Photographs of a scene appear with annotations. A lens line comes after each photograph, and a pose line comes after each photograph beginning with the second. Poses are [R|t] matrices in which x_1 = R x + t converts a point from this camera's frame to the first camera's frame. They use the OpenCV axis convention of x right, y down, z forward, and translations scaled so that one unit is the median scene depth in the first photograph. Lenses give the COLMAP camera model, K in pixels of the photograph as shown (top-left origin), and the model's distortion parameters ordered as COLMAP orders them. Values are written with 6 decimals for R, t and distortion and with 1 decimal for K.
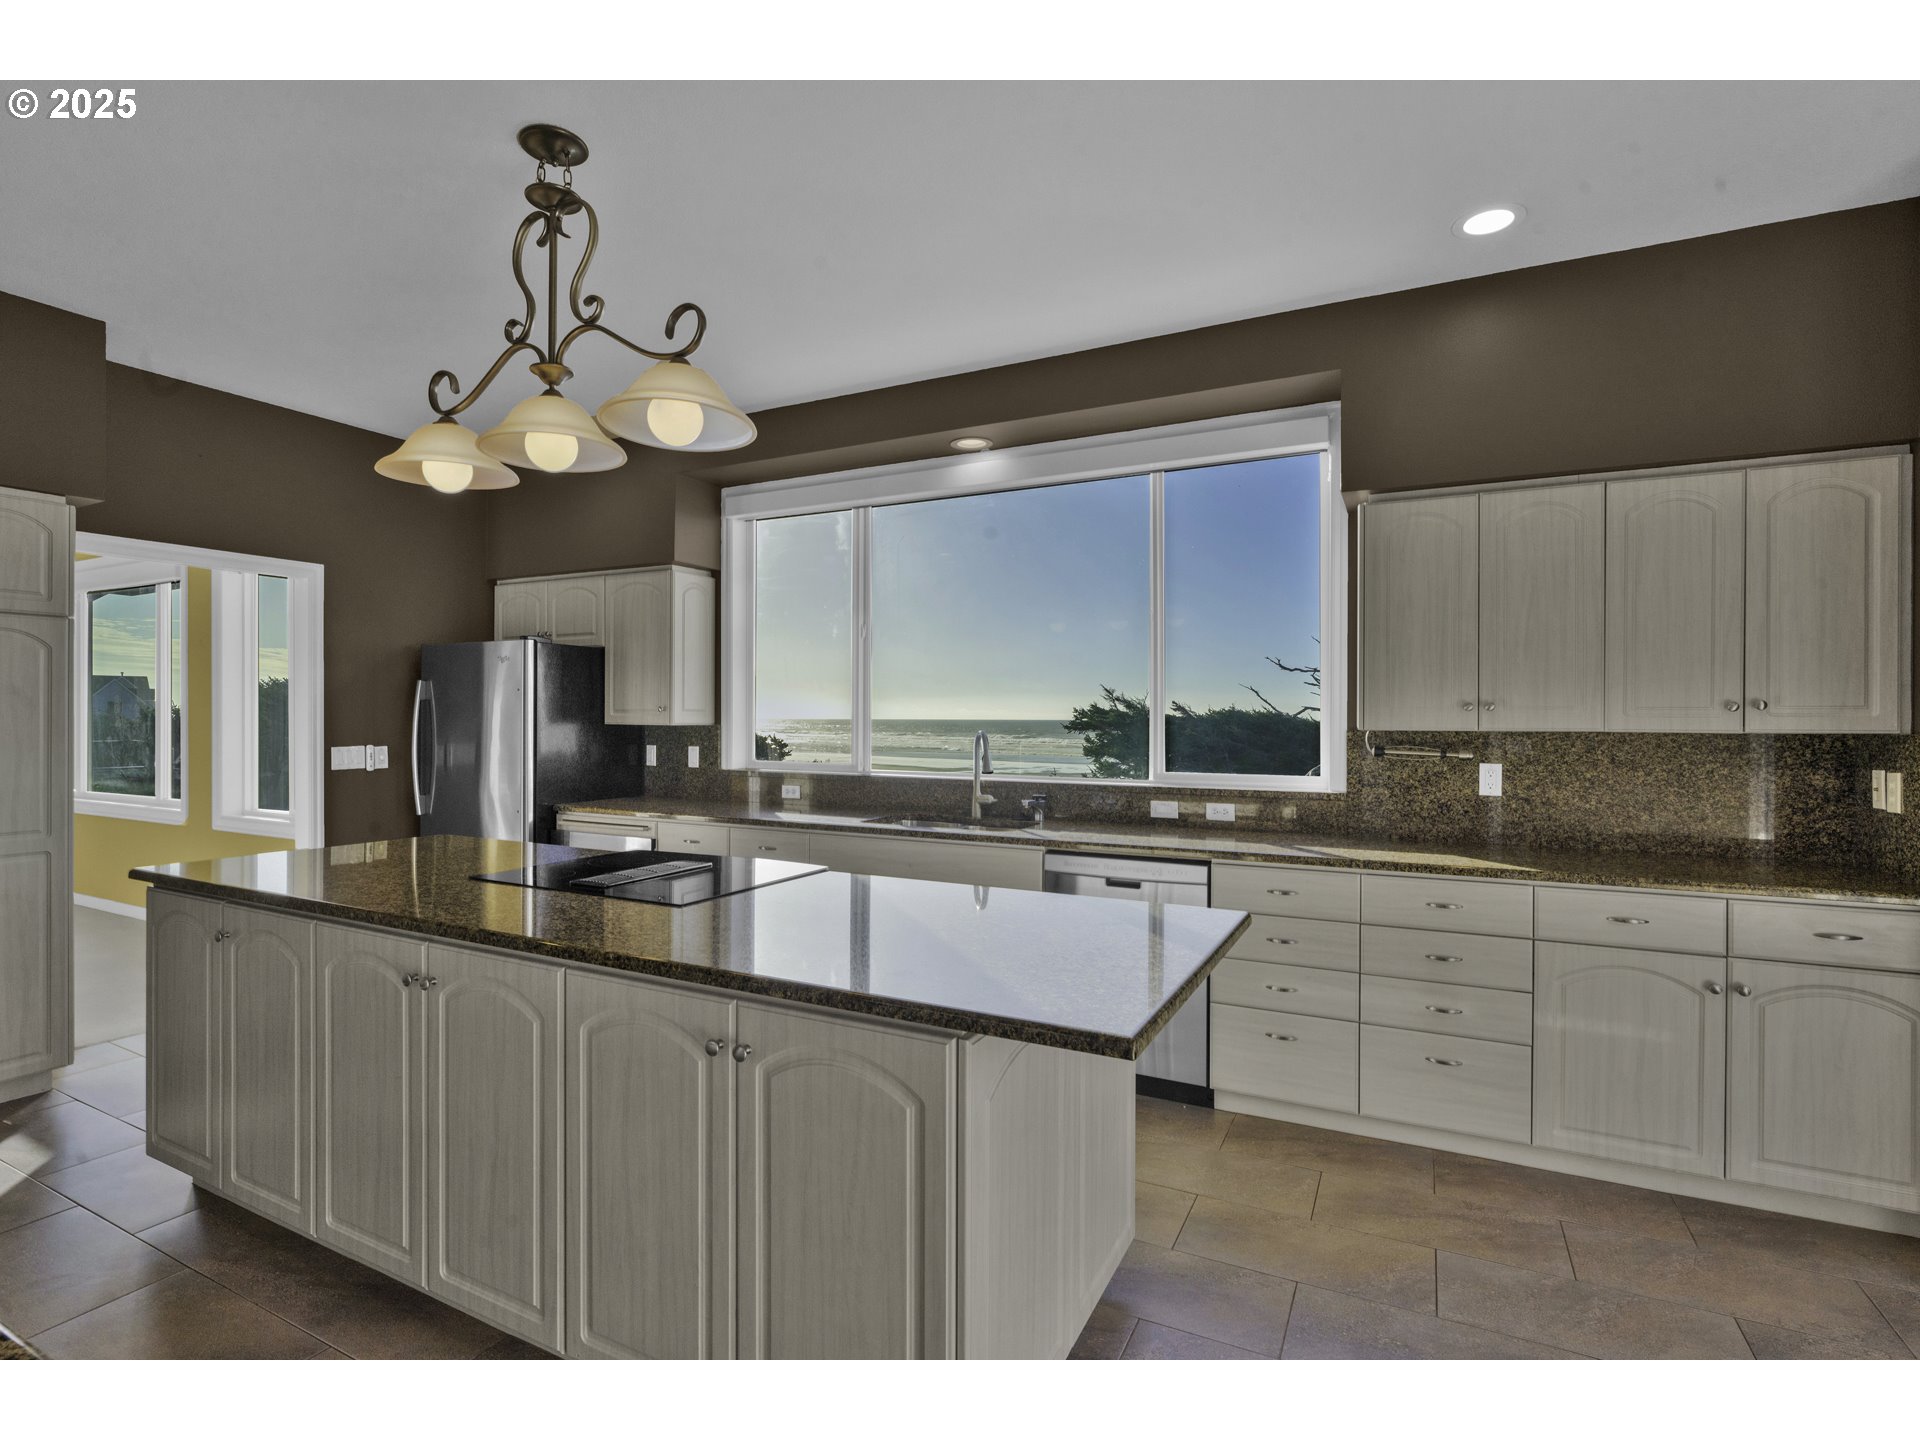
lens RADIAL K [[922.2, 0, 951.3], [0, 922.2, 717.5], [0, 0, 1]] dist [-0.010309, 0.000084]
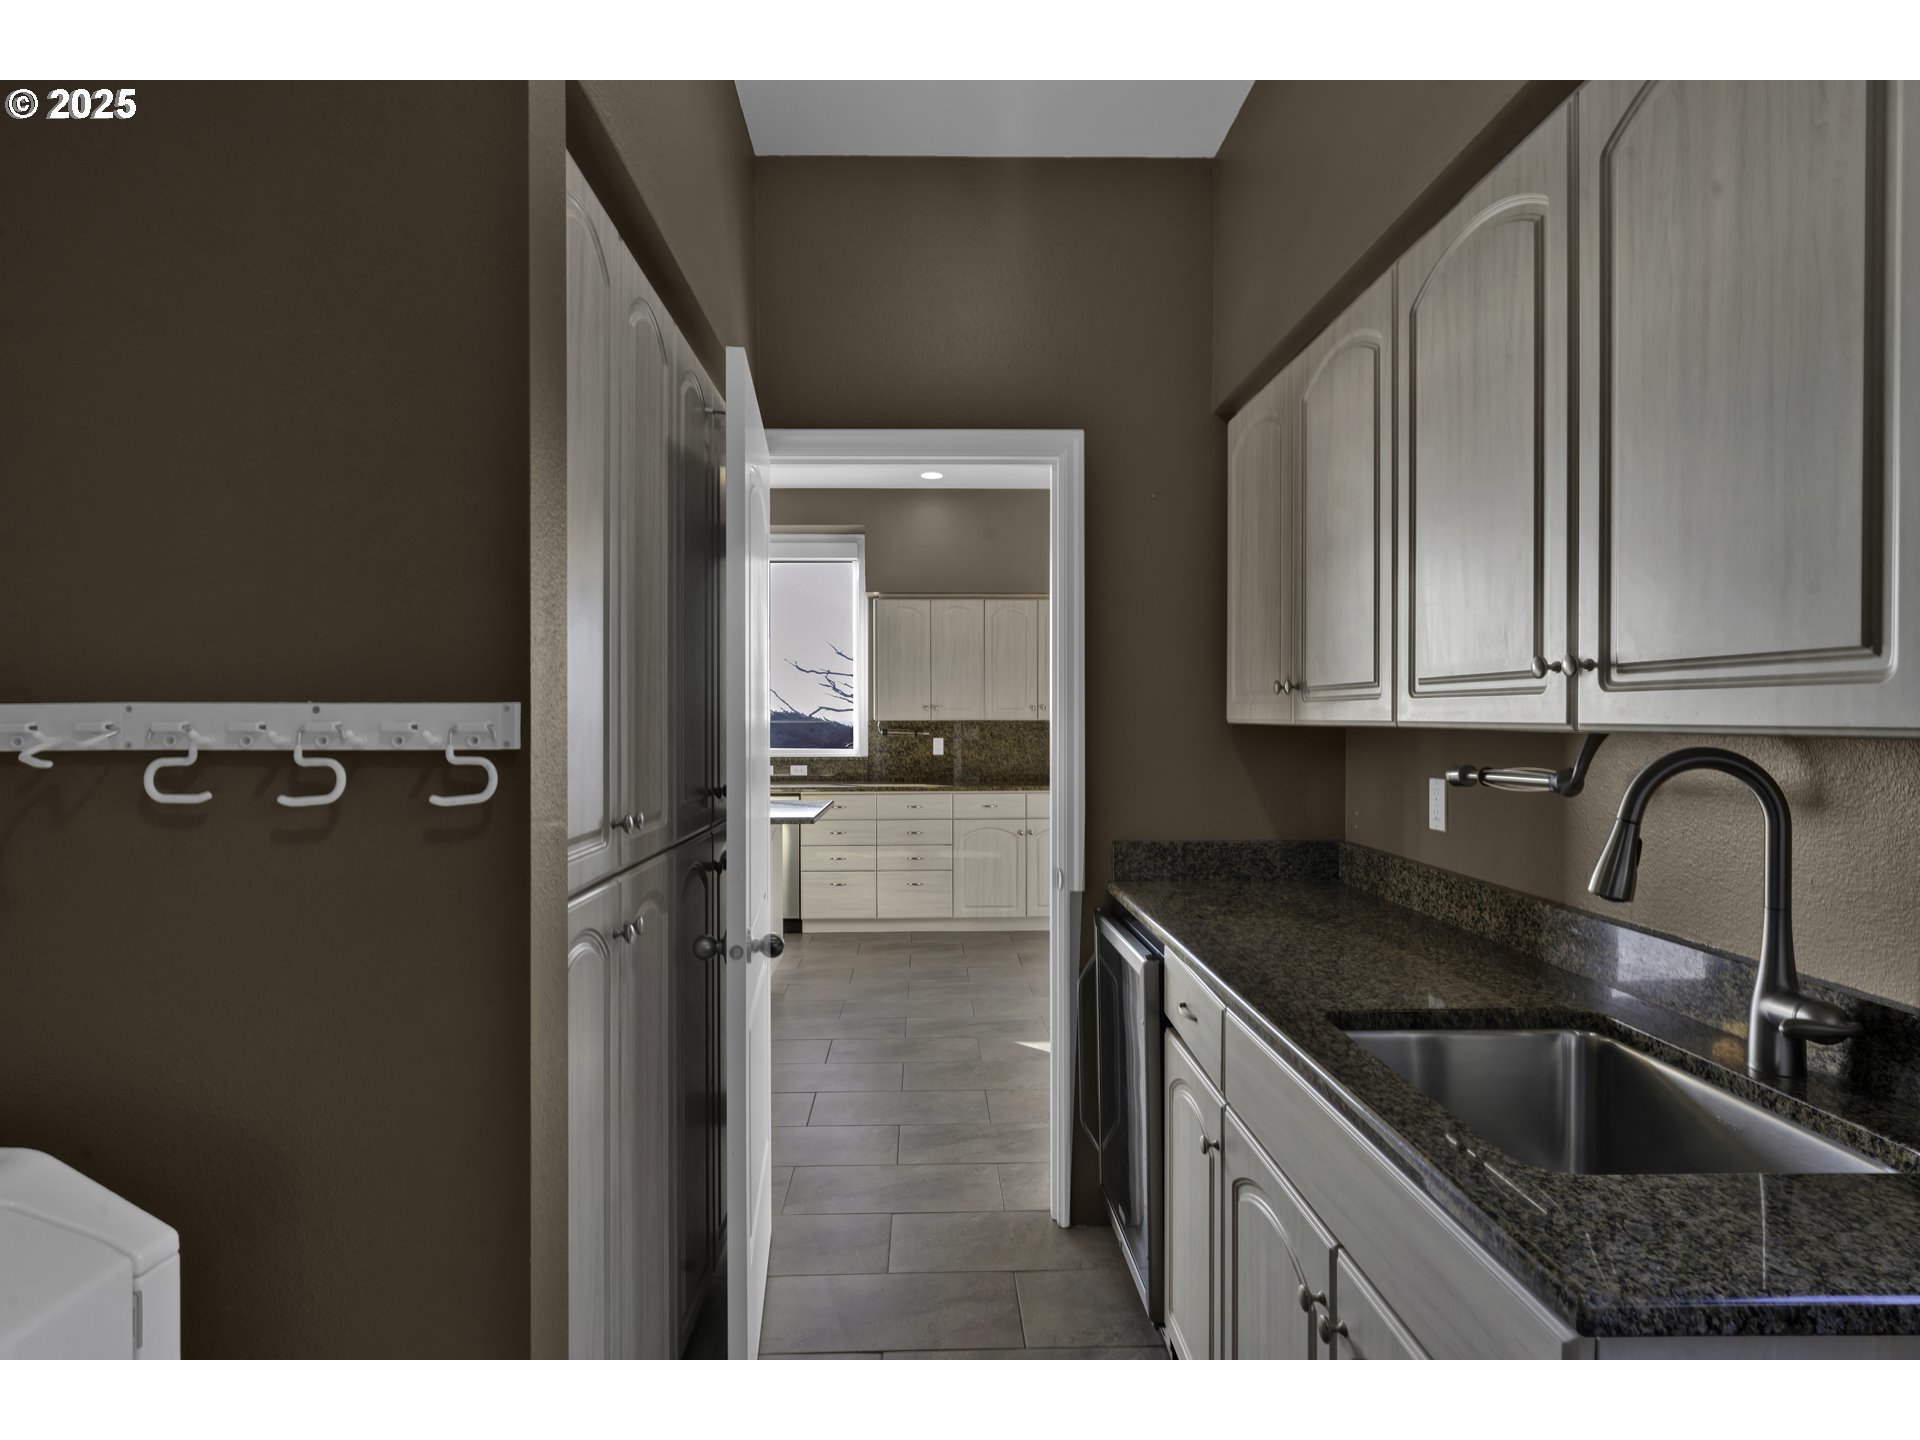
lens RADIAL K [[990.8, 0, 960.0], [0, 990.8, 720.0], [0, 0, 1]] dist [0.000100, 0.000068]
pose [[0.871352, -0.004819, 0.490634, -0.408231], [0.003825, 0.999988, 0.003028, 0.007510], [-0.490643, -0.000762, 0.871361, -0.869131]]
